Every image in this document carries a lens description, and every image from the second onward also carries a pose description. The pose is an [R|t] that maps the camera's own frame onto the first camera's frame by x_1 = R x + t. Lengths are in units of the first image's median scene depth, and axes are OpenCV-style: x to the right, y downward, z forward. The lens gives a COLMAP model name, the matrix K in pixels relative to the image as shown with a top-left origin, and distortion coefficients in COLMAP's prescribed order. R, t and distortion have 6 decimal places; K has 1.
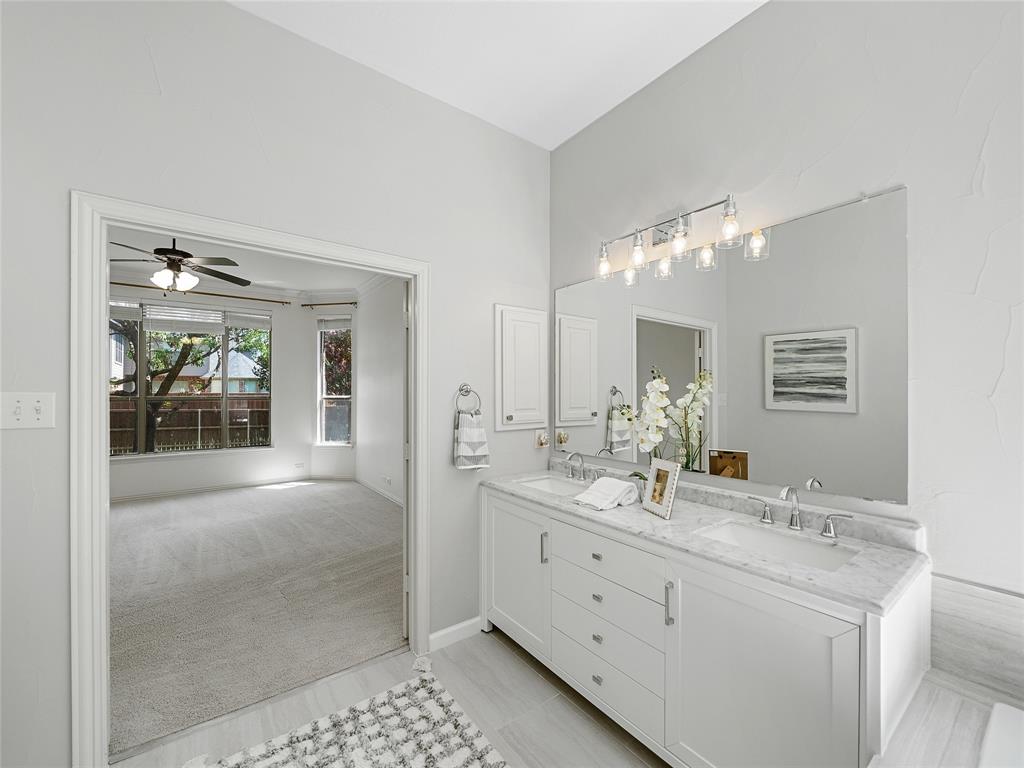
lens RADIAL K [[418.9, 0, 511.6], [0, 418.9, 392.4], [0, 0, 1]] dist [-0.001653, -0.000015]
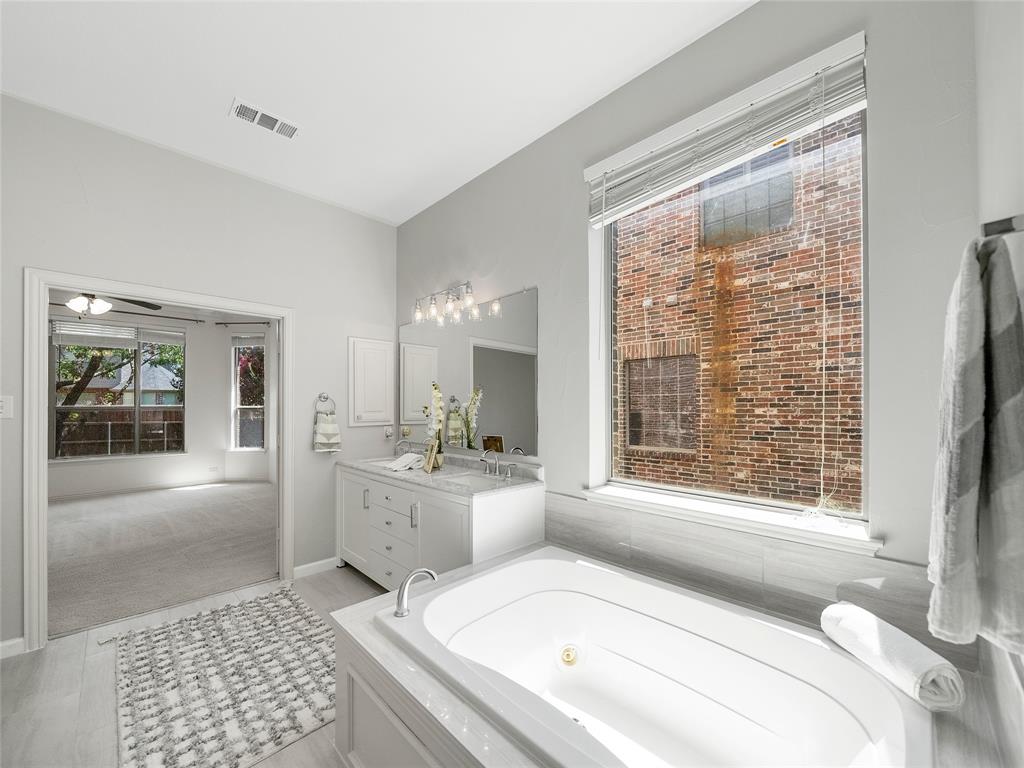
lens RADIAL K [[404.2, 0, 508.5], [0, 404.2, 404.5], [0, 0, 1]] dist [-0.001281, -0.000344]
pose [[0.990244, -0.000580, 0.139343, 0.228050], [0.000946, 0.999996, -0.002562, 0.016303], [-0.139341, 0.002669, 0.990241, -0.320033]]
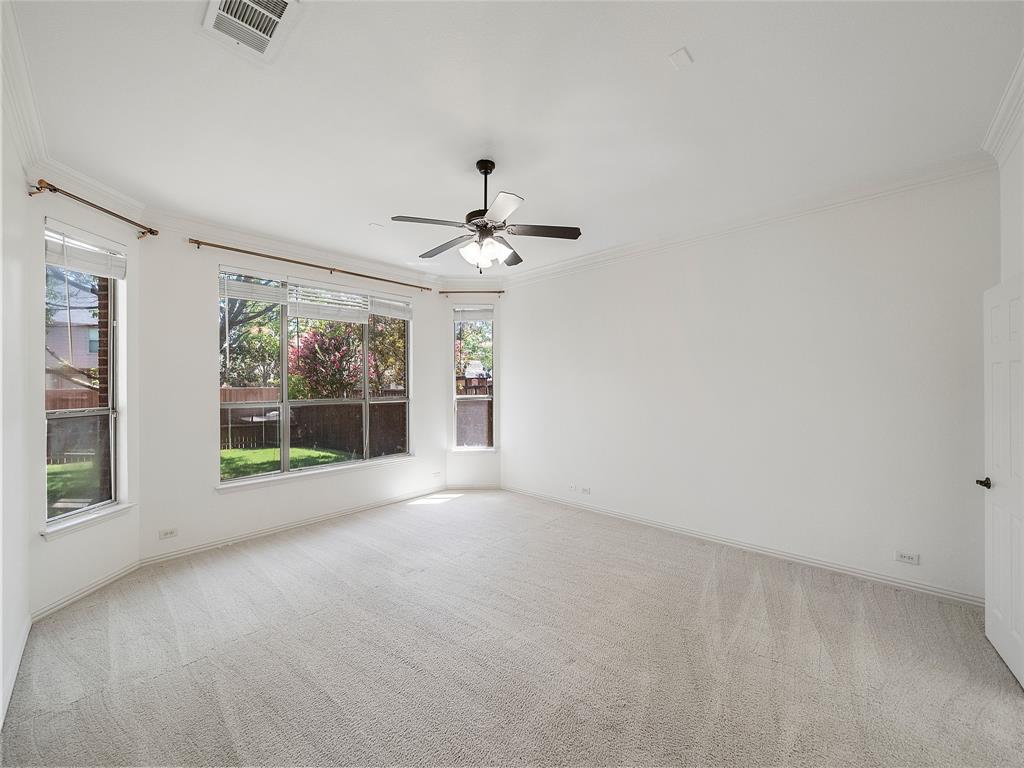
lens RADIAL K [[394.7, 0, 508.2], [0, 394.7, 385.0], [0, 0, 1]] dist [-0.000975, -0.000091]
pose [[0.983875, -0.008486, 0.178657, -1.050906], [0.008232, 0.999964, 0.002162, -0.029995], [-0.178669, -0.000657, 0.983909, 0.331573]]
